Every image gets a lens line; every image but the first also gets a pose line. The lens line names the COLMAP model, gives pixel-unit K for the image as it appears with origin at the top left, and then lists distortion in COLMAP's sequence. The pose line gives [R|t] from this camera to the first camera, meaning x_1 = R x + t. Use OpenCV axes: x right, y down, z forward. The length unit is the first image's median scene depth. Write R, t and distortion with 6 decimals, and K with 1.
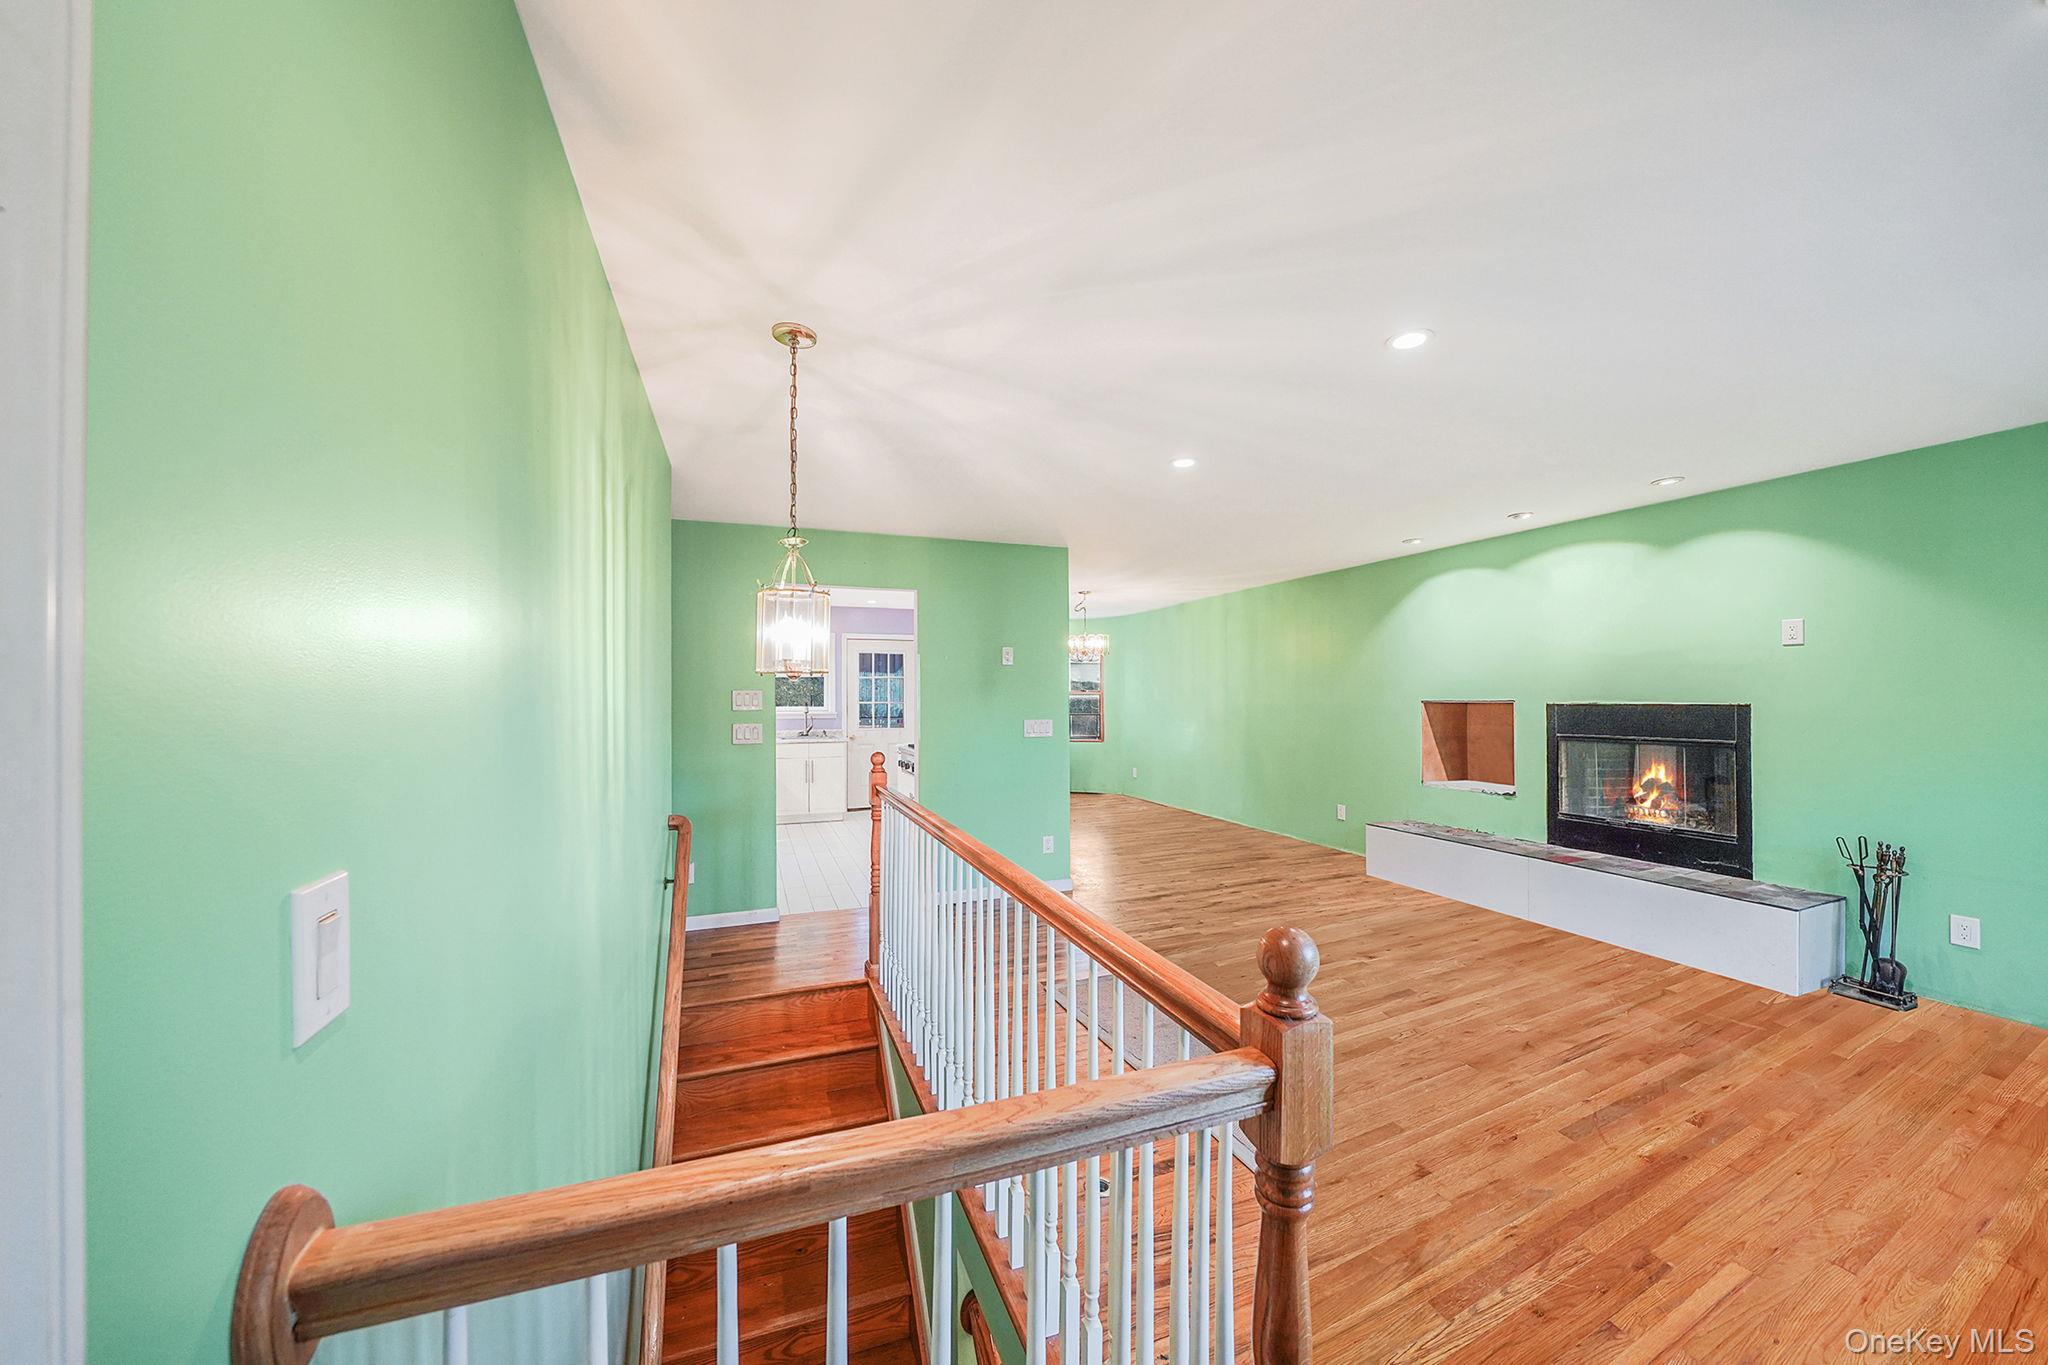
lens RADIAL K [[717.3, 0, 1018.4], [0, 717.3, 698.5], [0, 0, 1]] dist [-0.000260, 0.000066]
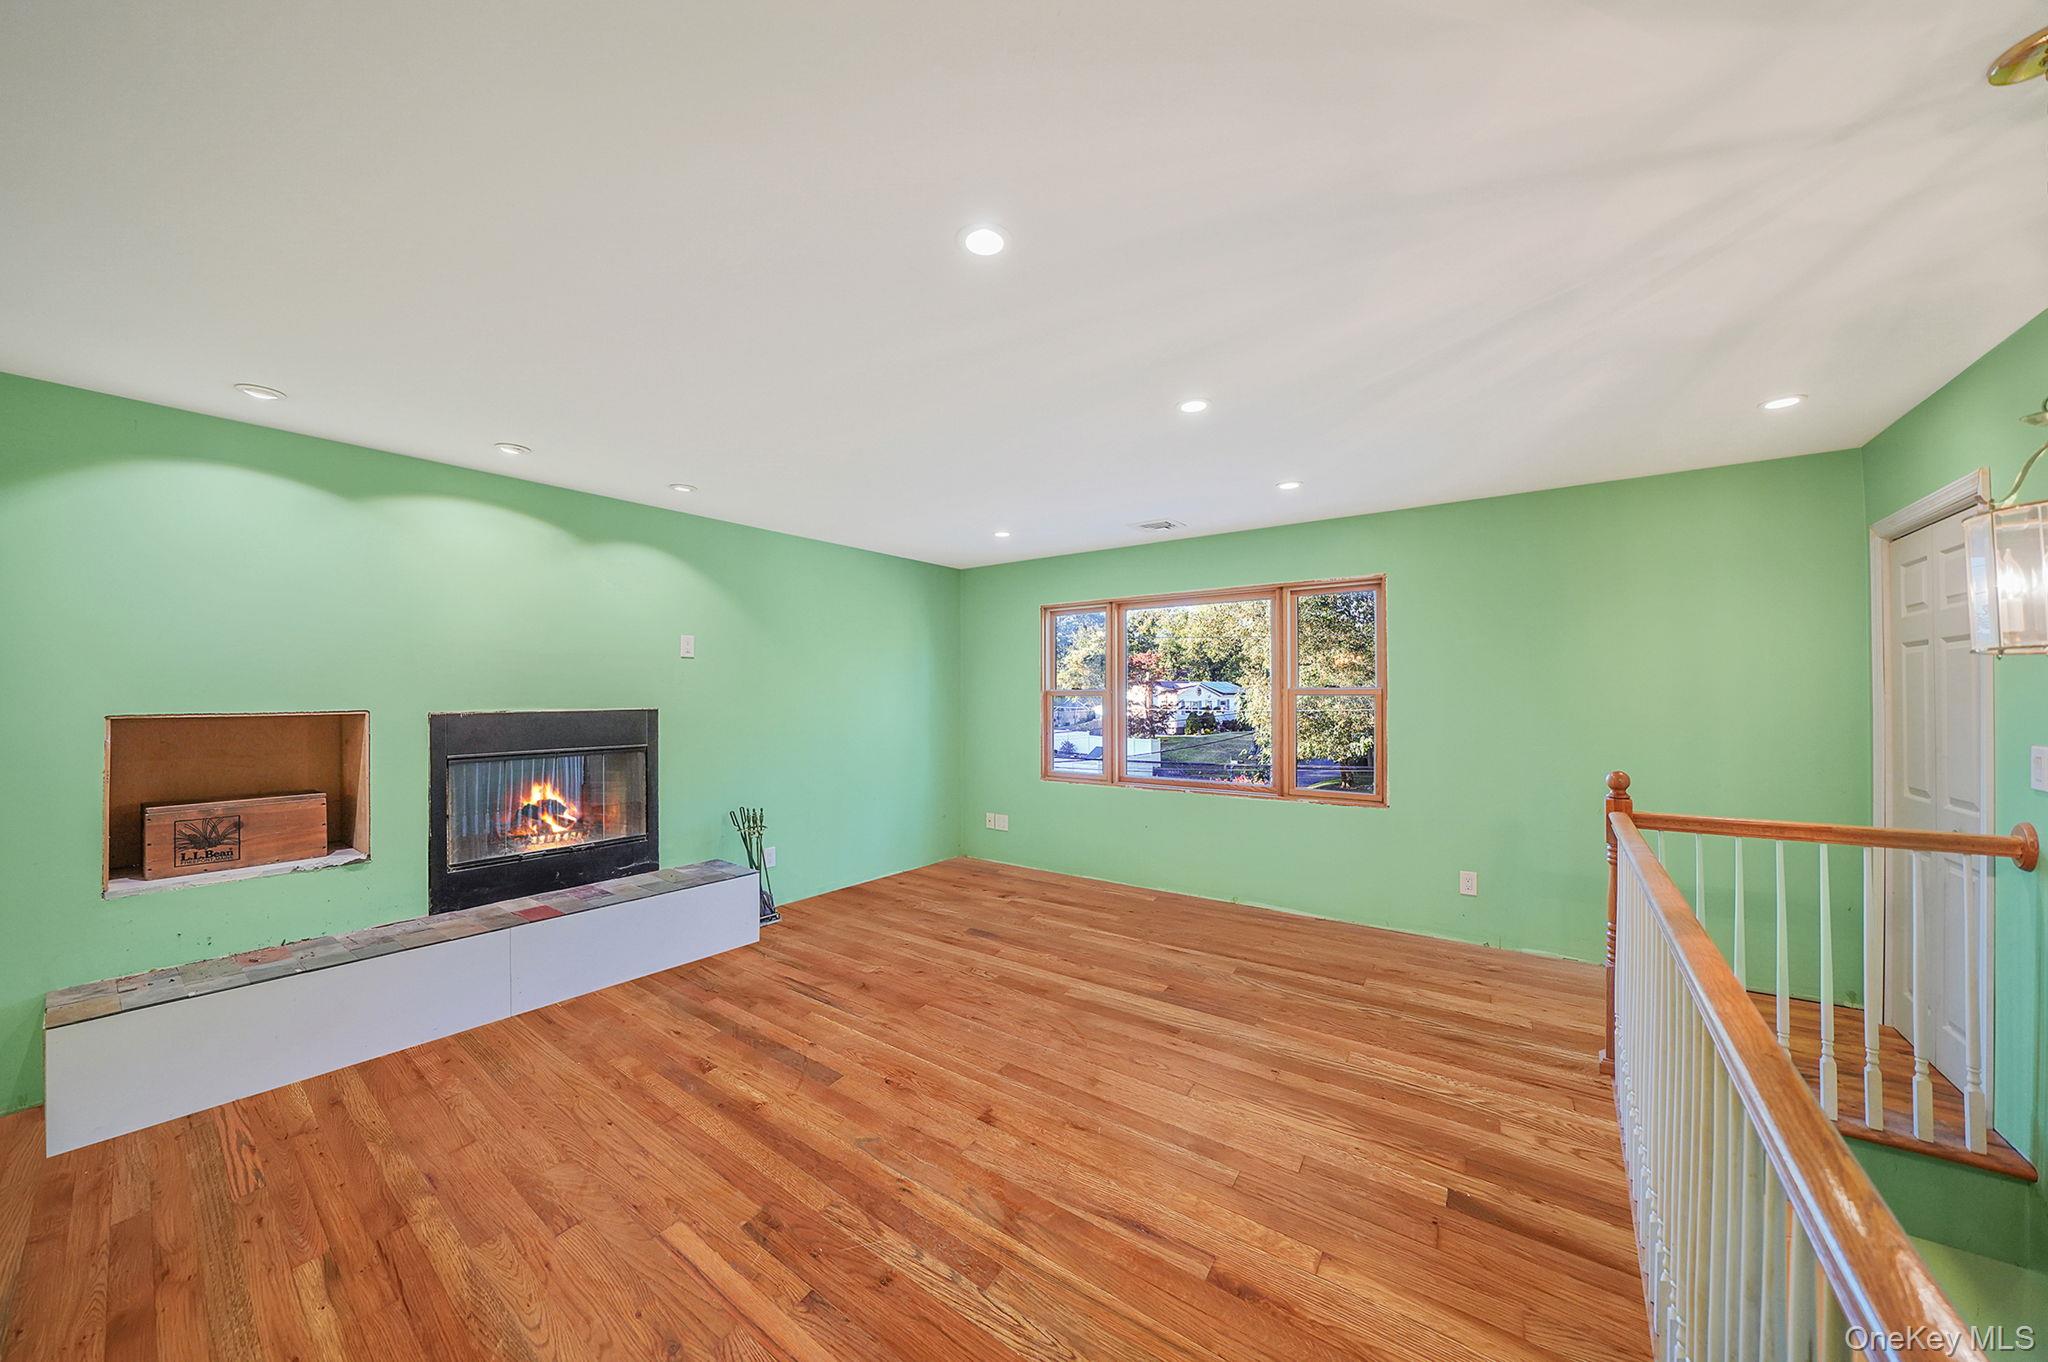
lens RADIAL K [[717.3, 0, 1018.4], [0, 717.3, 697.0], [0, 0, 1]] dist [-0.000260, 0.000066]
pose [[-0.540361, 0.007911, 0.841396, -0.170869], [0.008528, 0.999956, -0.003925, -0.001571], [-0.841390, 0.005055, -0.540405, 0.992771]]
